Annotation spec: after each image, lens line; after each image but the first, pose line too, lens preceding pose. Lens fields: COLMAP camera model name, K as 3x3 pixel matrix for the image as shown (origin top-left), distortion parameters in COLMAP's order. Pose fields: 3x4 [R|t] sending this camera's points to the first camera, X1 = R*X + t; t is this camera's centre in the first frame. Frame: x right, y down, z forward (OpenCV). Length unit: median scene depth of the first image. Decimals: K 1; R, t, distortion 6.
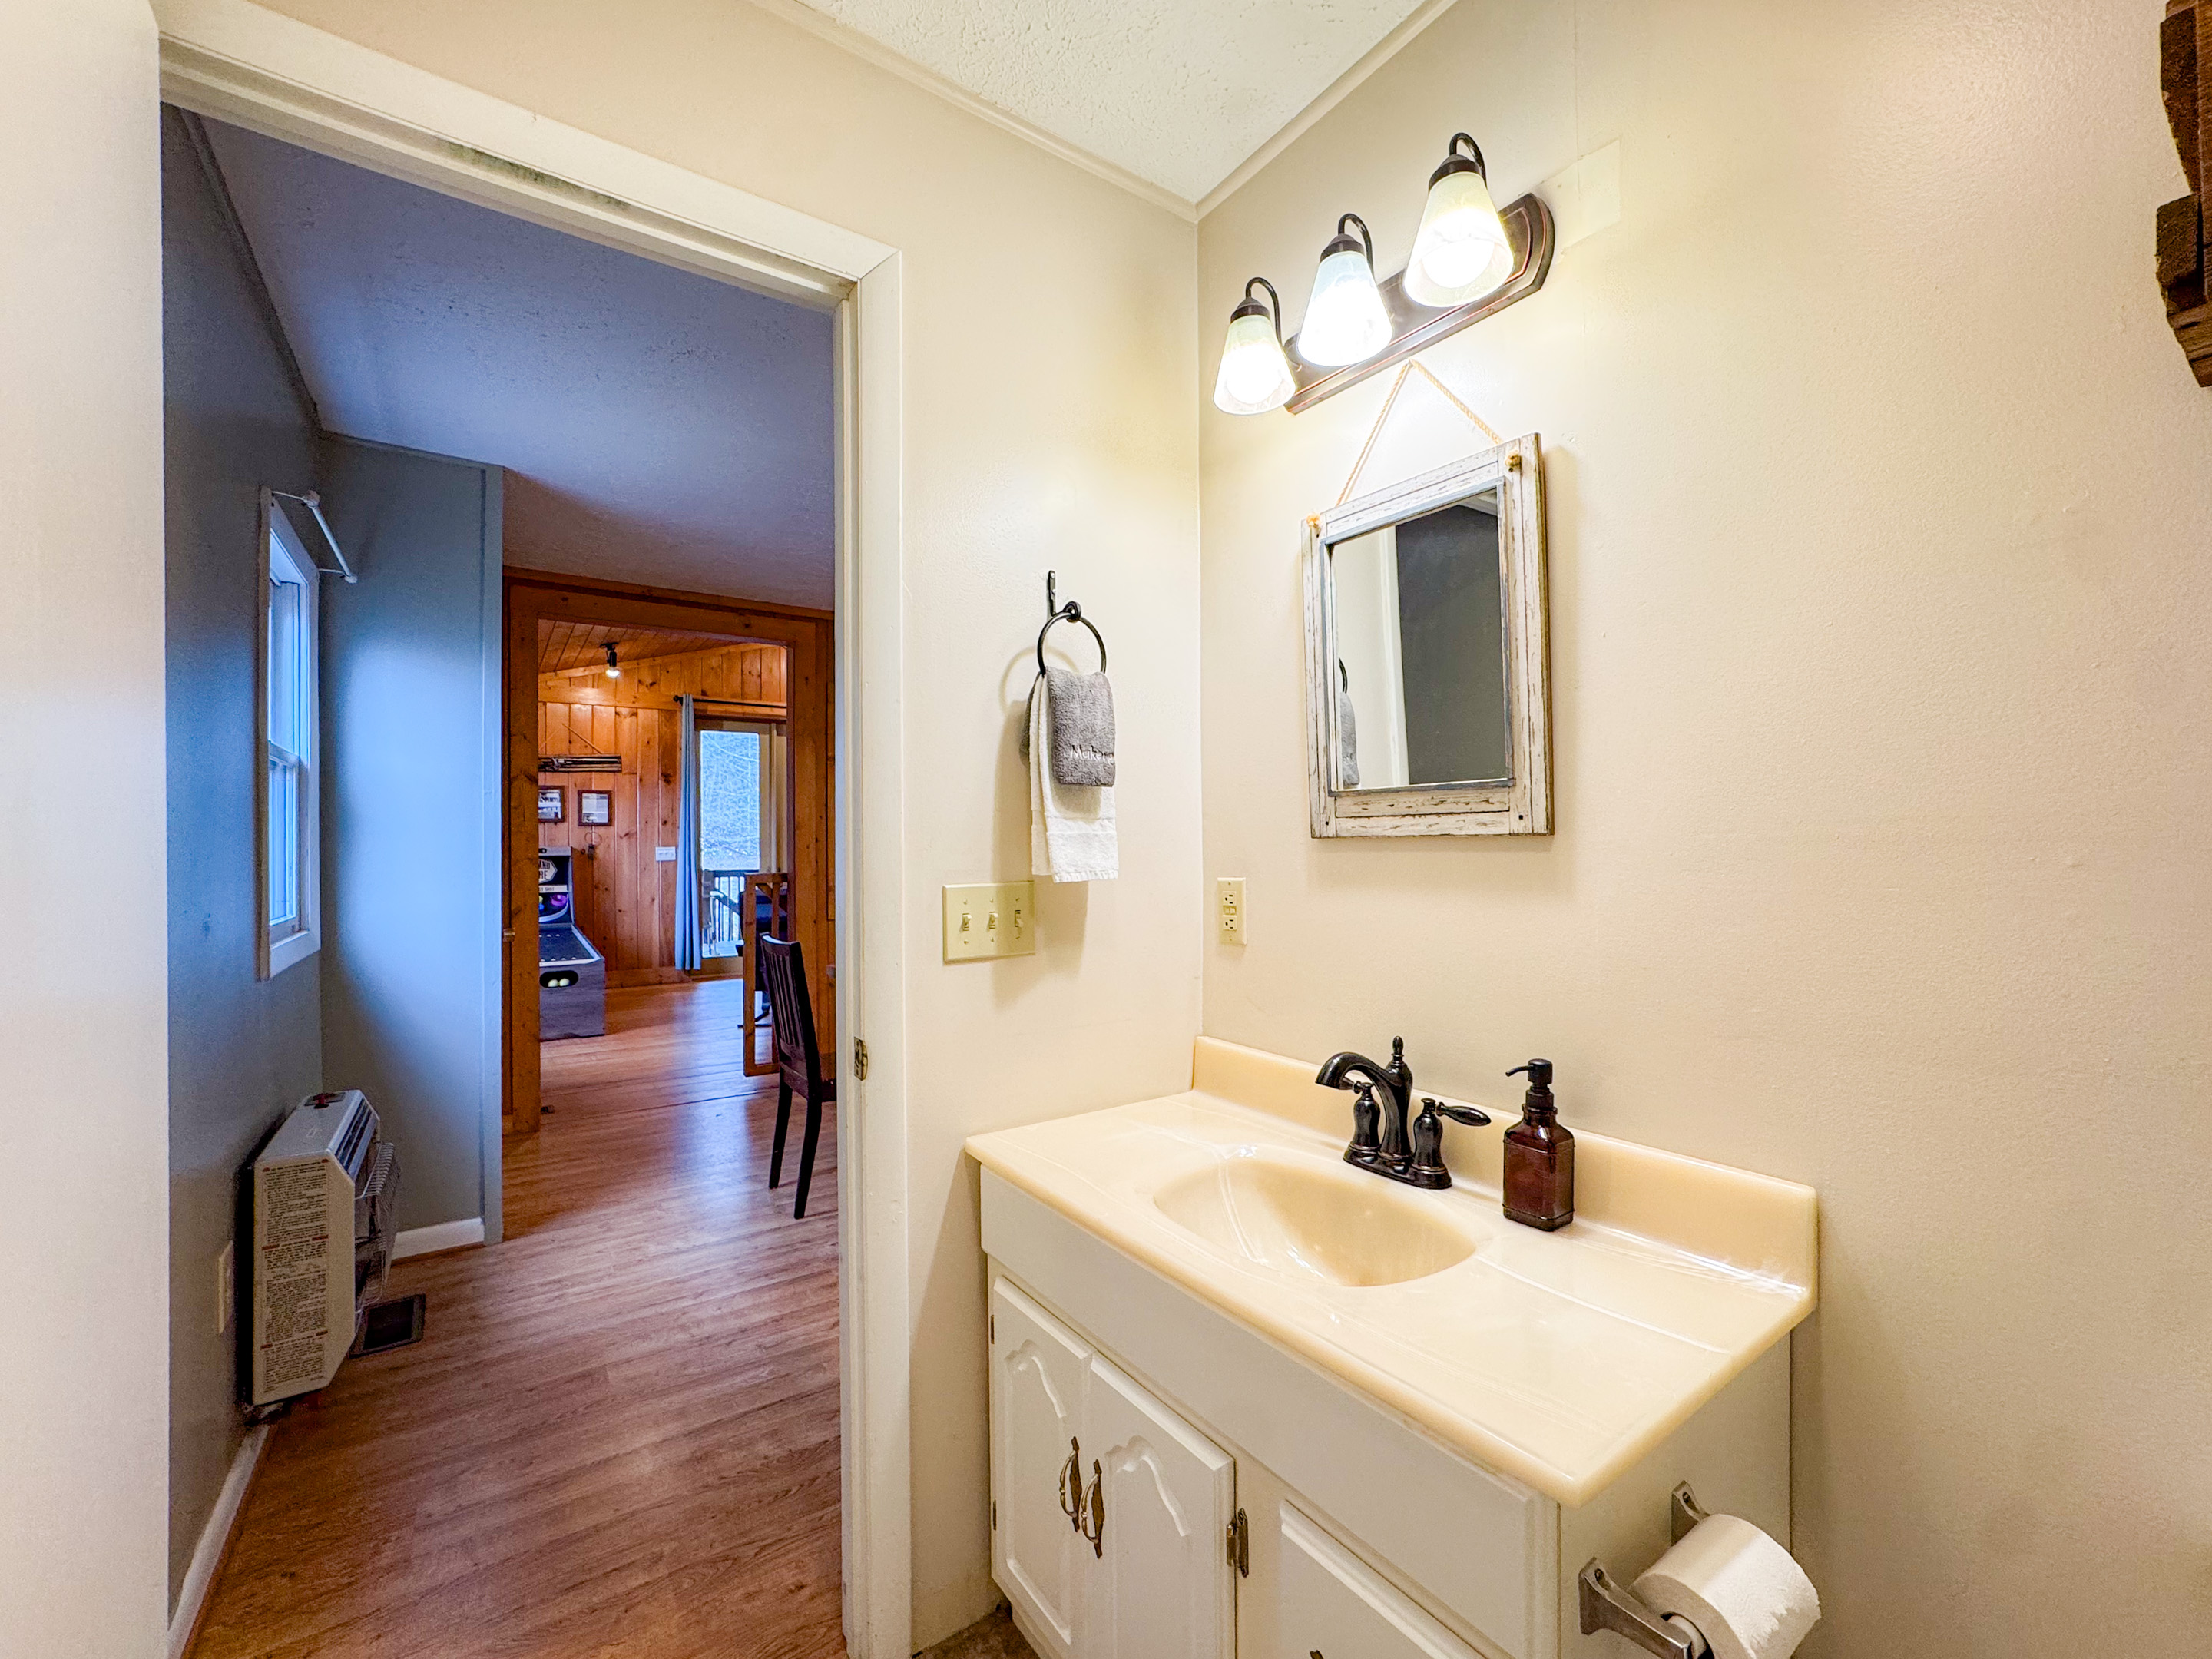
lens RADIAL K [[918.3, 0, 1089.5], [0, 918.3, 828.3], [0, 0, 1]] dist [-0.031156, 0.007104]
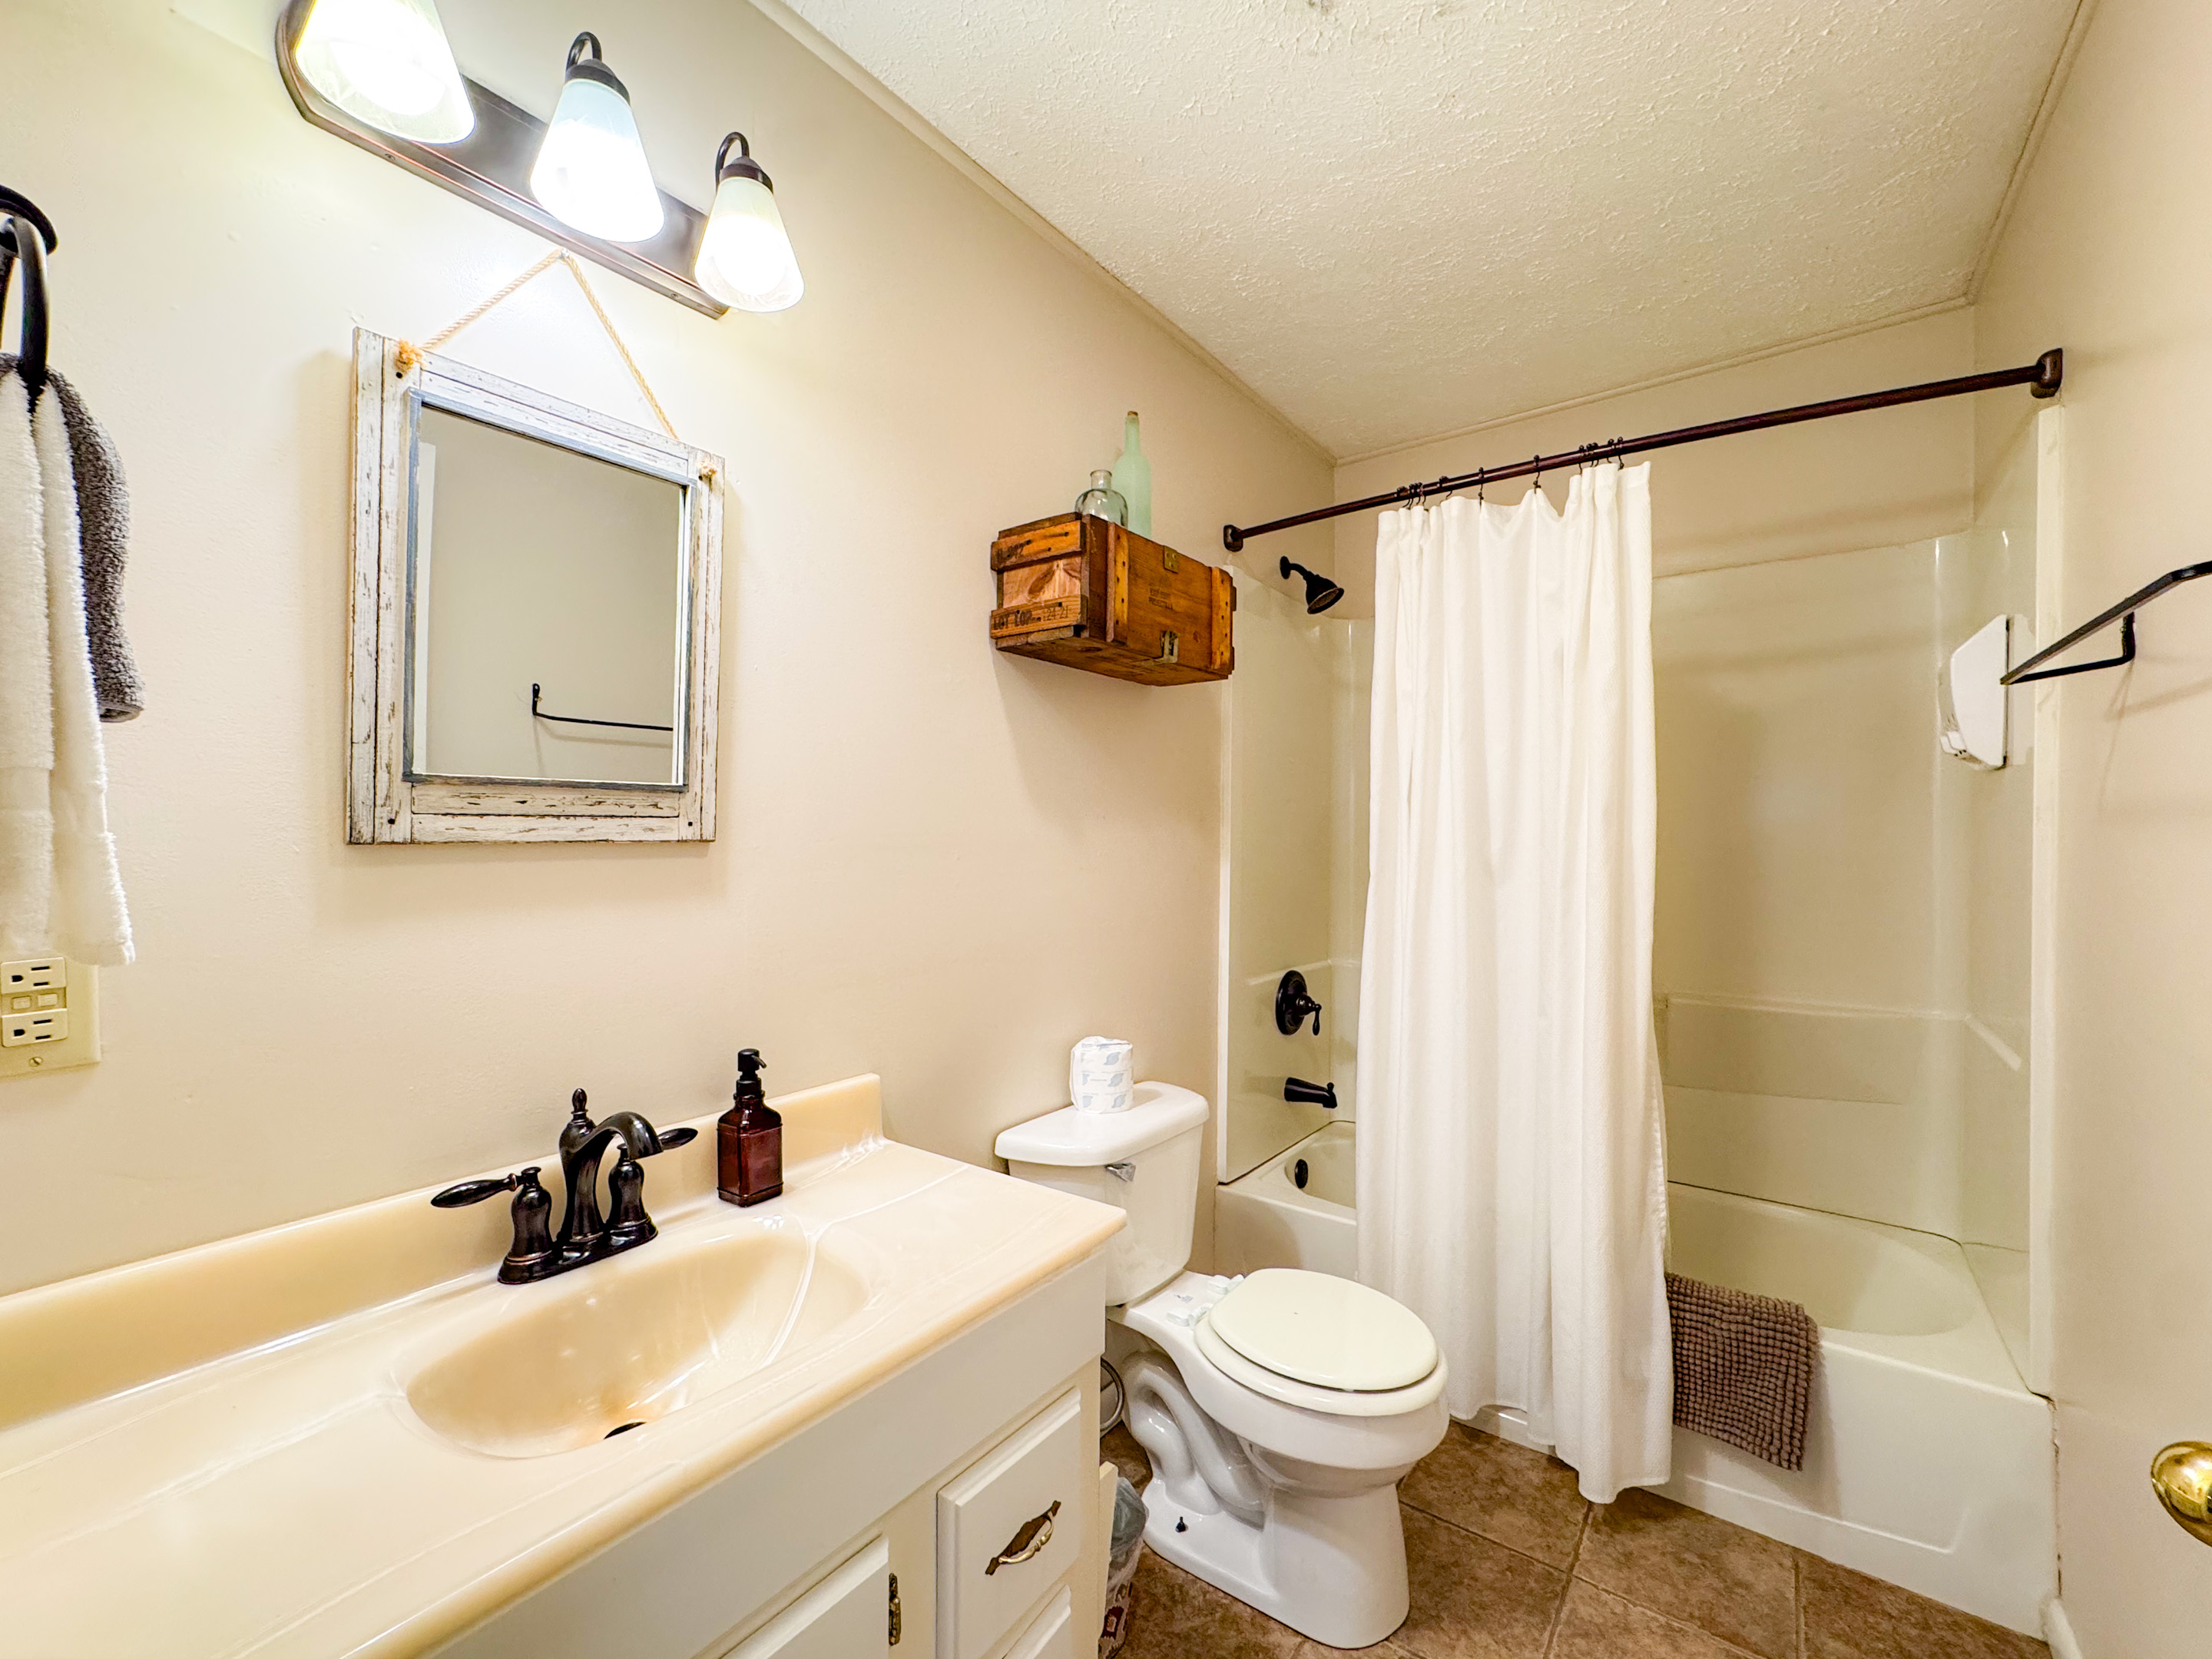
lens RADIAL K [[918.3, 0, 1108.0], [0, 918.3, 833.3], [0, 0, 1]] dist [-0.031156, 0.007104]
pose [[-0.347117, 0.001552, 0.937821, -0.611375], [-0.019273, 0.999776, -0.008788, -0.001511], [-0.937624, -0.021125, -0.347009, 0.883704]]
